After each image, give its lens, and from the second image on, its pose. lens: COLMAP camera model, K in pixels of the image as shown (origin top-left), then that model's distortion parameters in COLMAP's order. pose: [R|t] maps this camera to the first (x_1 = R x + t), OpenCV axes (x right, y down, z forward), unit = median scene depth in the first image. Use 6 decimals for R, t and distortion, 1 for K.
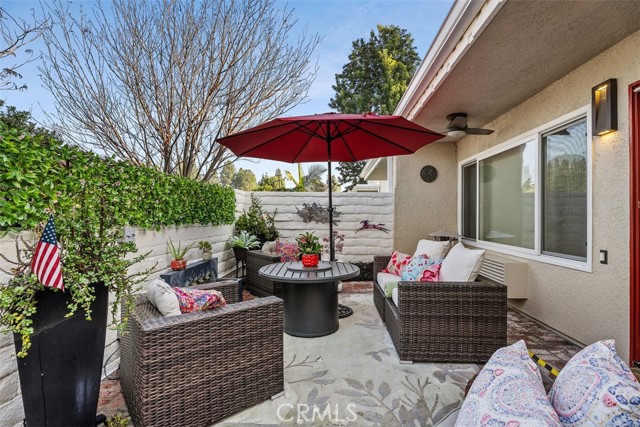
lens RADIAL K [[302.2, 0, 322.4], [0, 302.2, 215.9], [0, 0, 1]] dist [-0.011757, 0.000815]
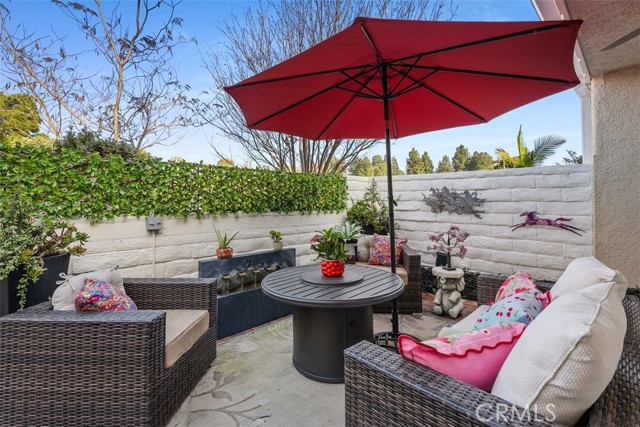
lens RADIAL K [[289.6, 0, 316.7], [0, 289.6, 199.7], [0, 0, 1]] dist [0.002731, 0.000236]
pose [[0.724108, -0.006736, -0.689654, 0.366552], [0.002541, 0.999972, -0.007098, -0.010695], [0.689682, 0.003387, 0.724104, 0.408249]]
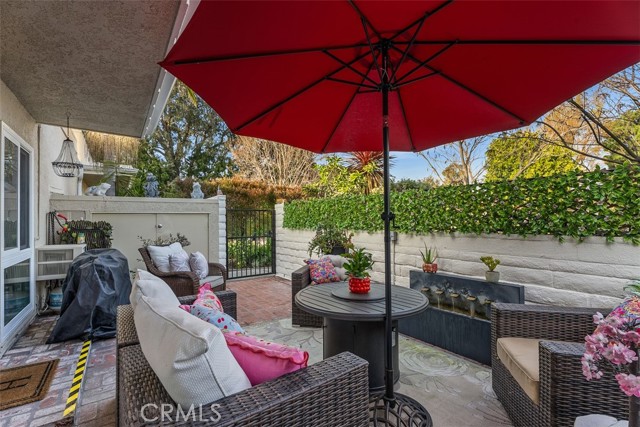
lens RADIAL K [[281.7, 0, 315.9], [0, 281.7, 213.2], [0, 0, 1]] dist [0.000604, 0.000080]
pose [[-0.779536, -0.017739, -0.626106, 0.473880], [0.000658, 0.999575, -0.029140, -0.013443], [0.626357, -0.023128, -0.779193, 1.313210]]
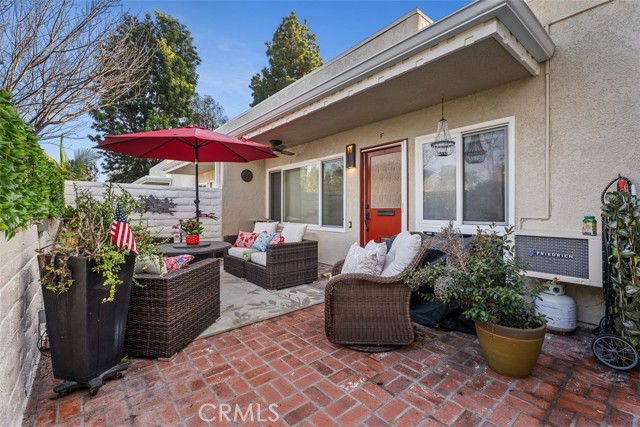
lens RADIAL K [[281.7, 0, 315.9], [0, 281.7, 213.2], [0, 0, 1]] dist [0.000604, 0.000080]
pose [[0.745901, -0.016921, 0.665842, -0.402872], [0.003968, 0.999772, 0.020961, 0.006166], [-0.666045, -0.012993, 0.745798, -0.238113]]
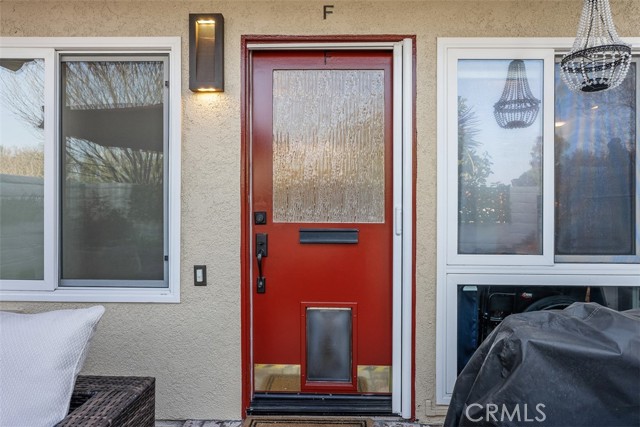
lens RADIAL K [[436.4, 0, 320.0], [0, 436.4, 213.5], [0, 0, 1]] dist [-0.002483, -0.000698]
pose [[-0.025270, -0.013351, 0.999592, -0.027369], [-0.009796, 0.999866, 0.013107, -0.011721], [-0.999633, -0.009460, -0.025397, 0.502591]]
